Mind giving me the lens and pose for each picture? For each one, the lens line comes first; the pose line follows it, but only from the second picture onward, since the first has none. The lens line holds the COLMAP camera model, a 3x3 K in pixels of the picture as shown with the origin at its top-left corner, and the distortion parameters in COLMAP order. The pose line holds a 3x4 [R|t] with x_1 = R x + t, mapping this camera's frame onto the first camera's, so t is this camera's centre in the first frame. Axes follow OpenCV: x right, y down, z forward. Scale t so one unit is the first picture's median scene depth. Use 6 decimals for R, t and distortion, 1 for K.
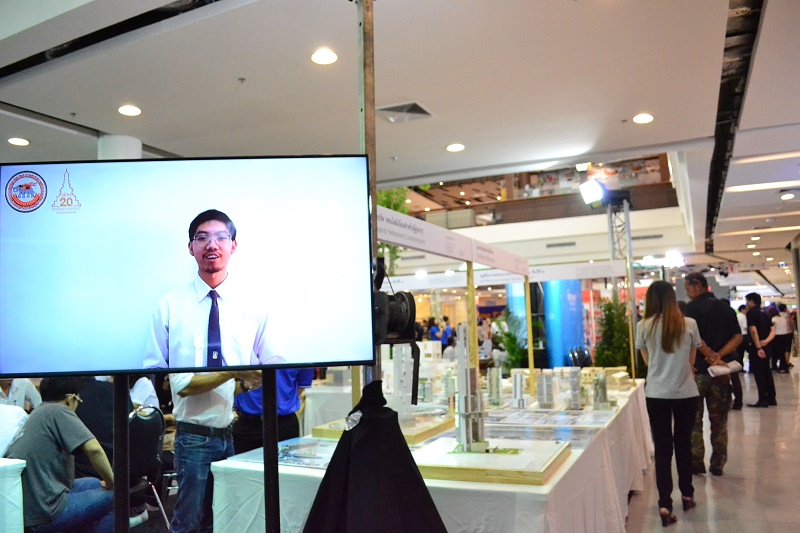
lens RADIAL K [[639.1, 0, 398.1], [0, 639.1, 268.0], [0, 0, 1]] dist [-0.074808, -0.000613]
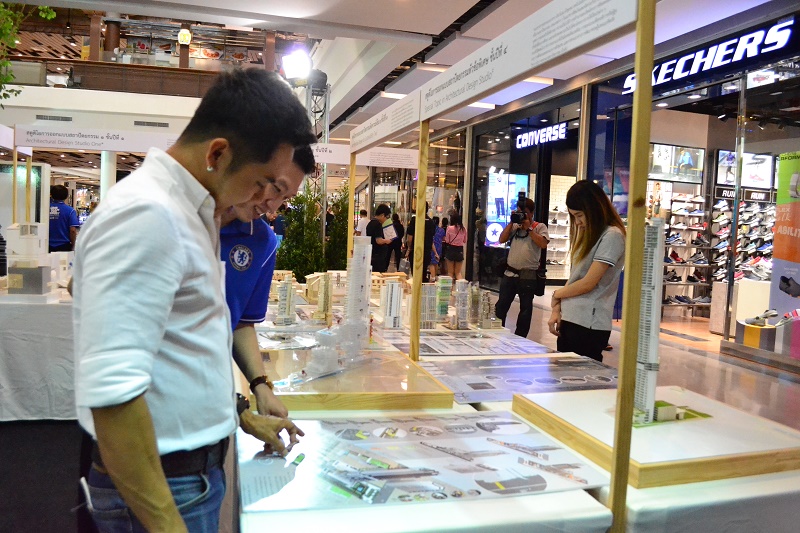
lens RADIAL K [[639.1, 0, 398.2], [0, 639.1, 267.2], [0, 0, 1]] dist [-0.074808, -0.000613]
pose [[0.751000, 0.019254, 0.660021, -0.117450], [-0.128706, 0.984670, 0.117723, 0.023625], [-0.647637, -0.173359, 0.741966, 0.174248]]
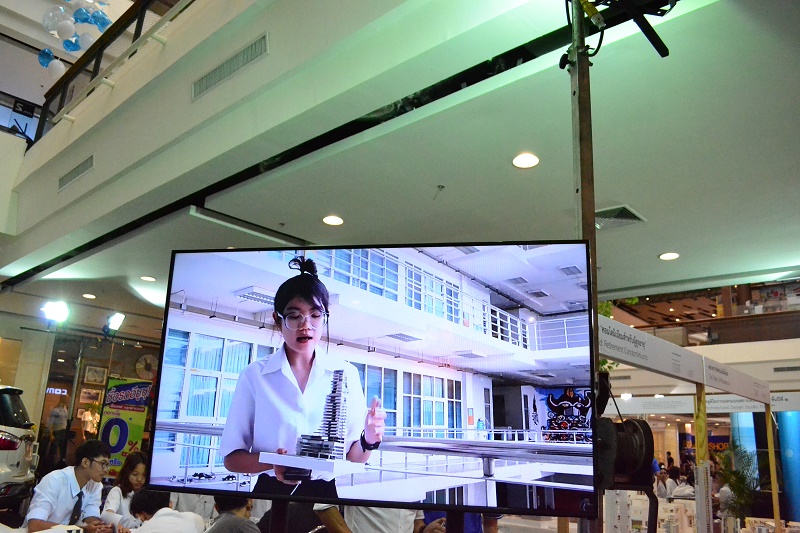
lens RADIAL K [[639.1, 0, 393.8], [0, 639.1, 267.5], [0, 0, 1]] dist [-0.074808, -0.000613]
pose [[0.951814, -0.003662, -0.306655, -0.005836], [-0.051558, 0.983786, -0.171778, 0.000554], [0.302311, 0.179311, 0.936192, 0.032103]]
